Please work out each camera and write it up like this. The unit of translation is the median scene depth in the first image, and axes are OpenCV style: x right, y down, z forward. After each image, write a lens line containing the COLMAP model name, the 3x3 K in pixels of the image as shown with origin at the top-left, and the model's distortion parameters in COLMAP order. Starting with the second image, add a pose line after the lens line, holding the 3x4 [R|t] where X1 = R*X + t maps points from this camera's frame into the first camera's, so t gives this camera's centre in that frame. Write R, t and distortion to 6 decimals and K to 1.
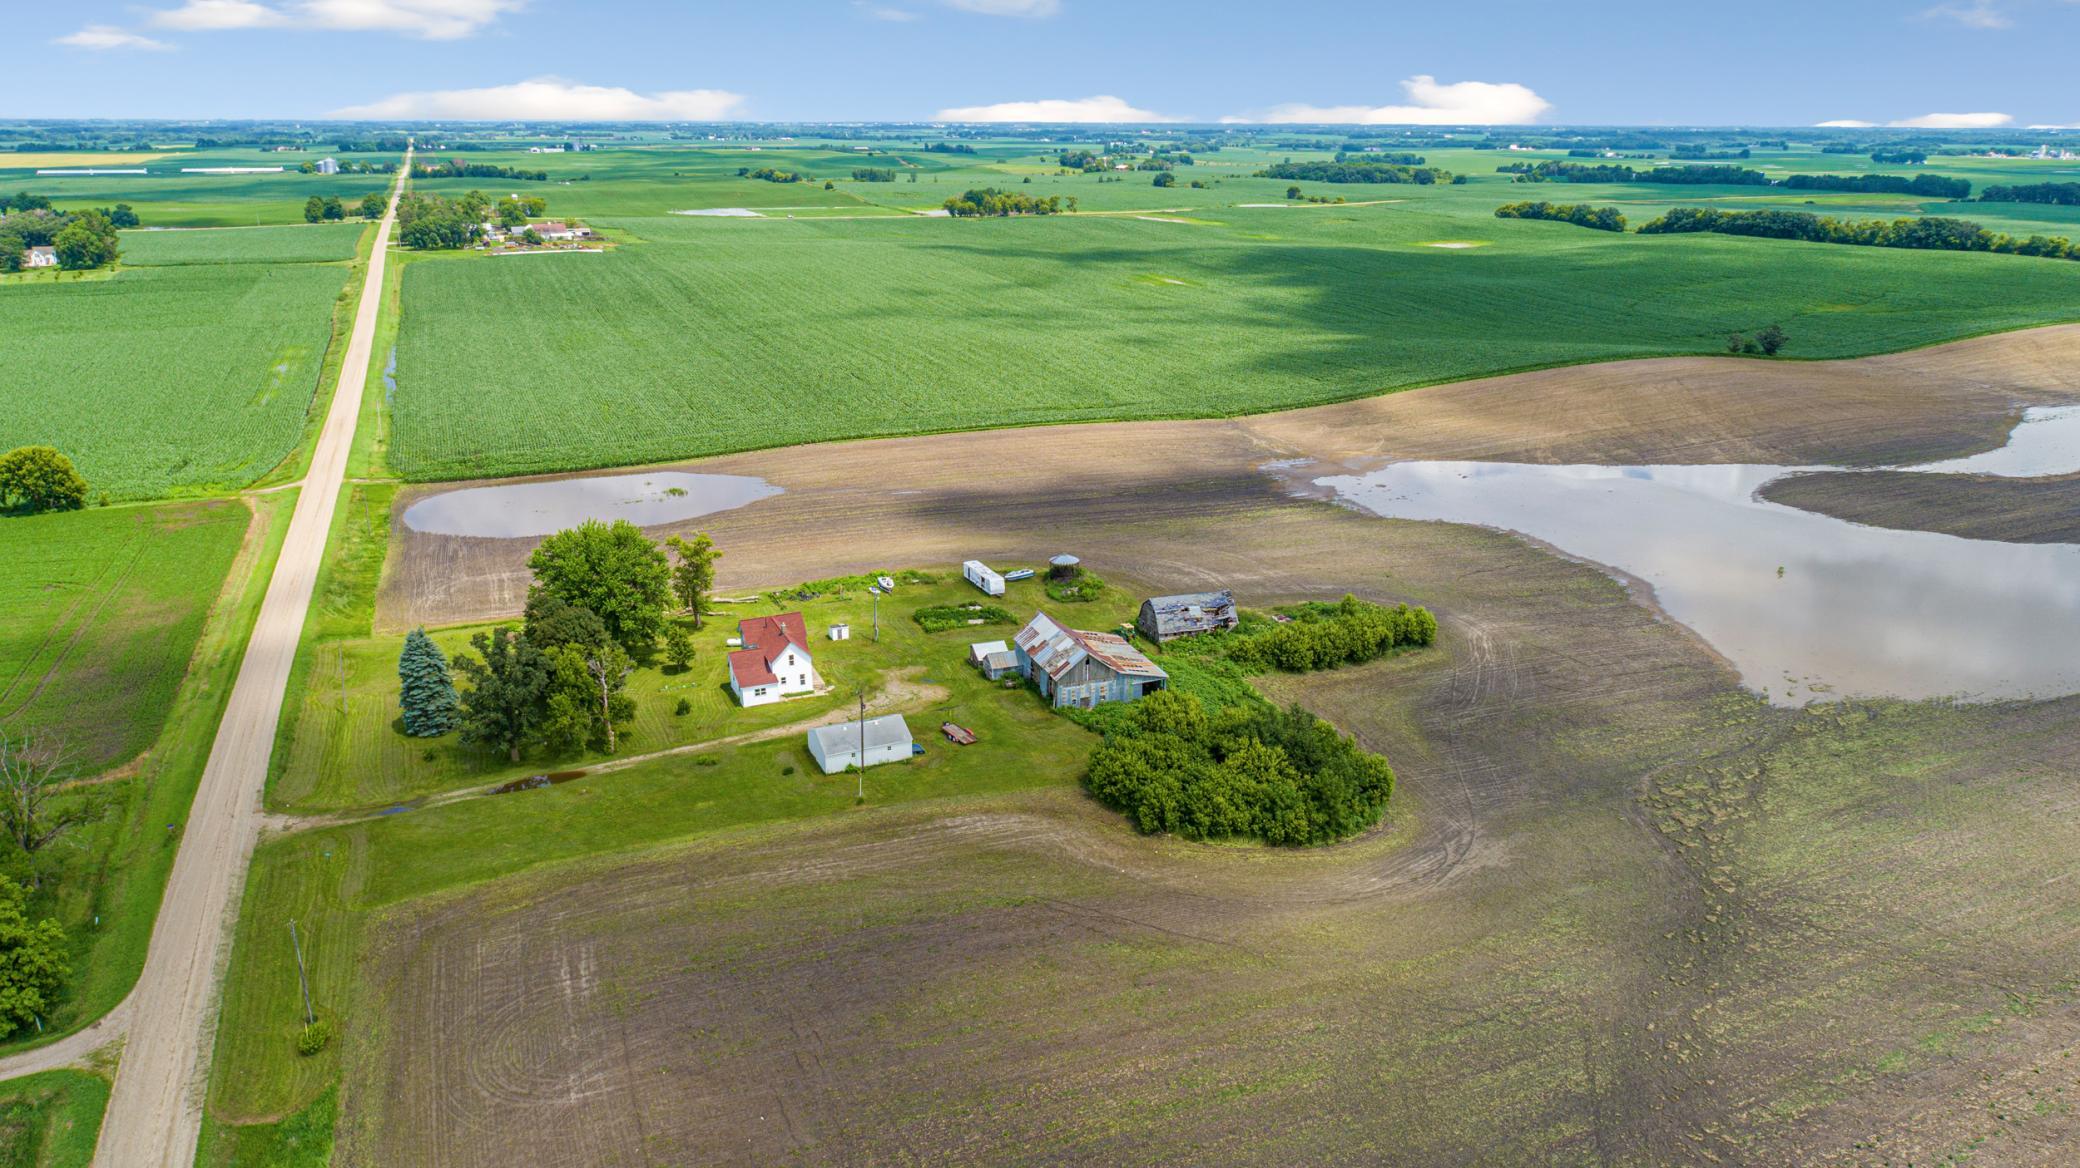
lens RADIAL K [[1440.3, 0, 1065.3], [0, 1440.3, 477.9], [0, 0, 1]] dist [0.000388, 0.005175]
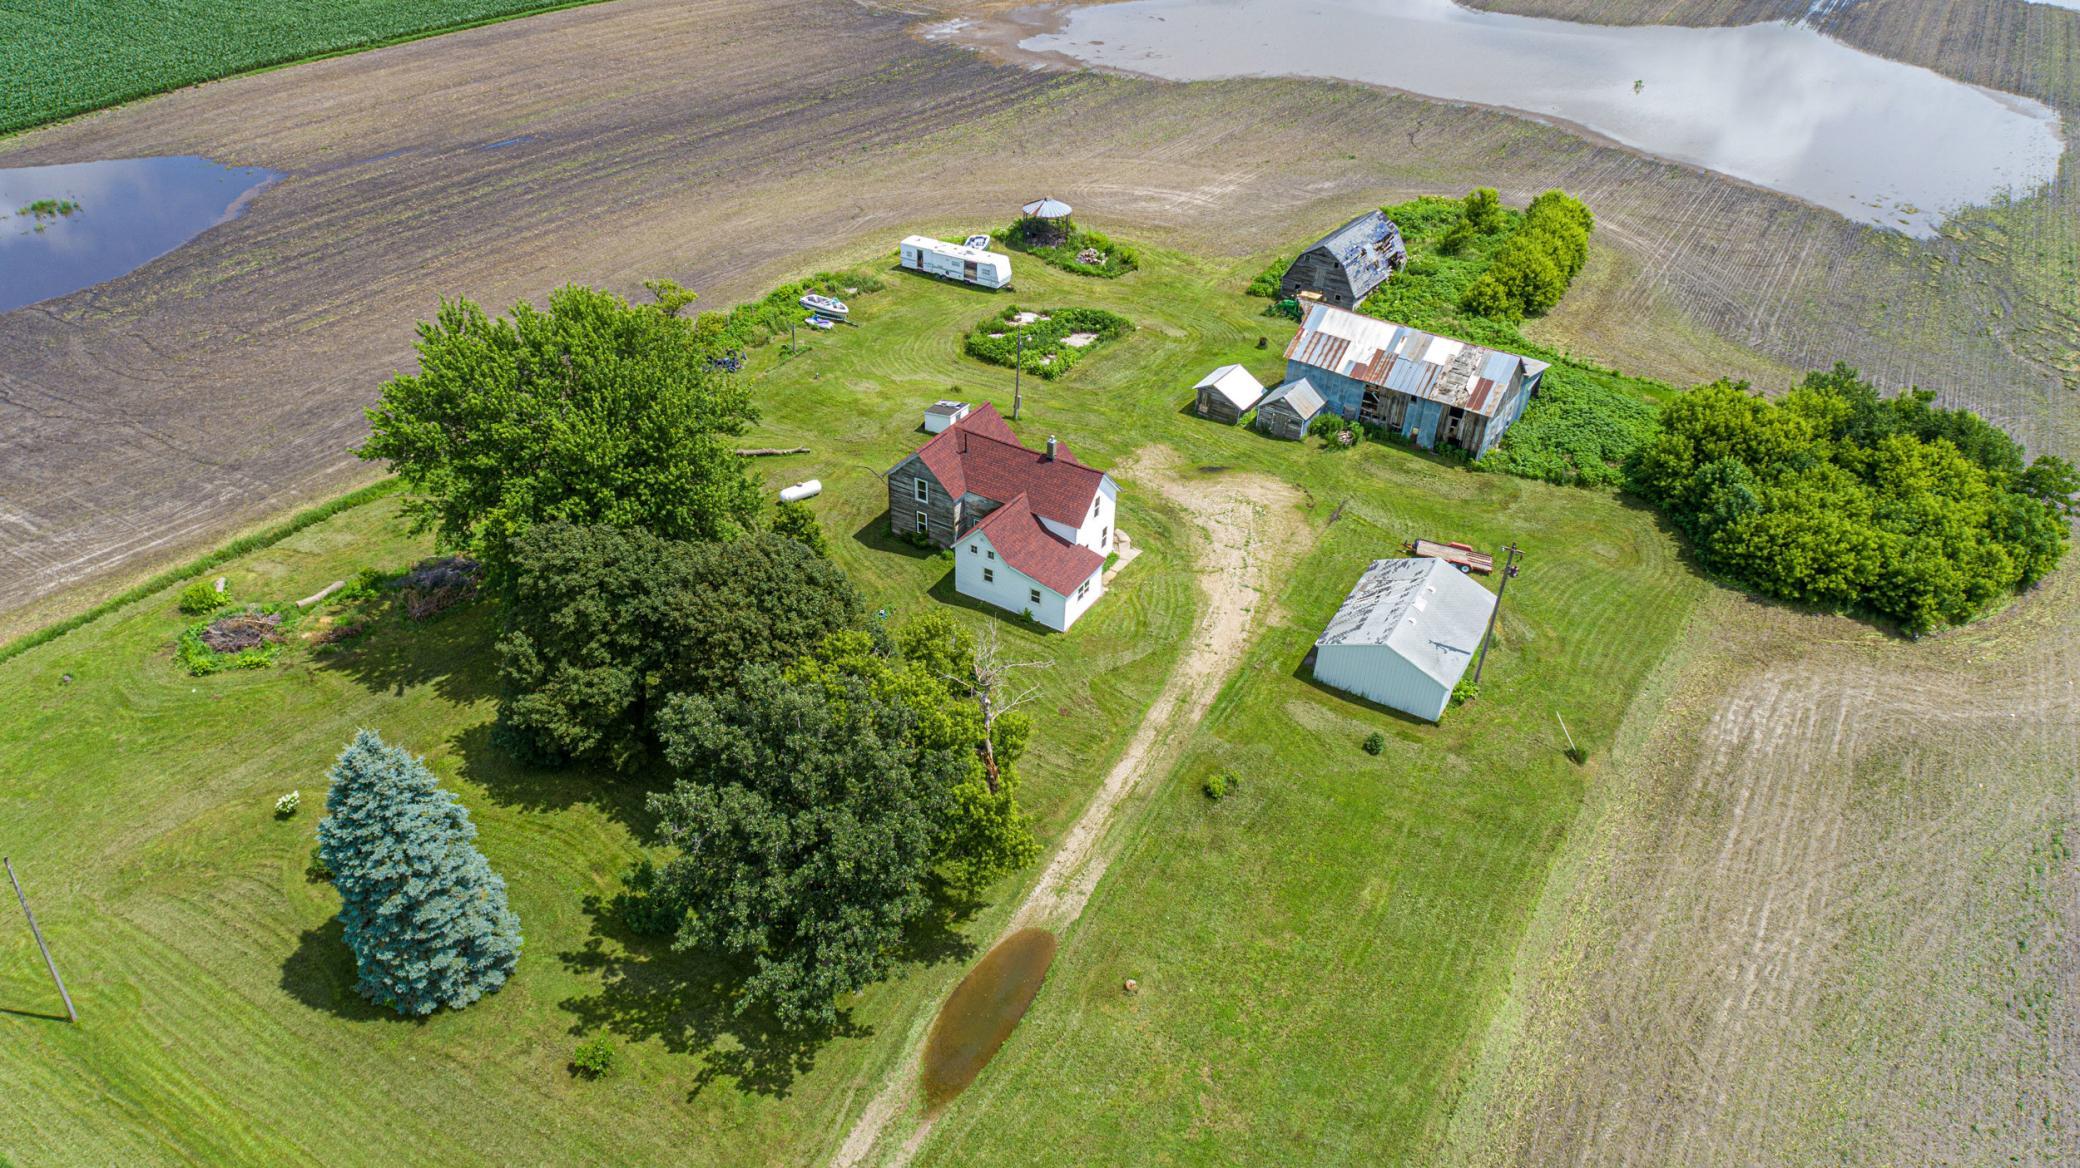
lens RADIAL K [[1408.9, 0, 1044.0], [0, 1408.9, 581.2], [0, 0, 1]] dist [-0.013894, 0.014018]
pose [[0.817097, -0.299352, 0.492687, -0.422644], [0.109188, 0.919508, 0.377602, -0.028180], [-0.566066, -0.254742, 0.784013, 0.607975]]
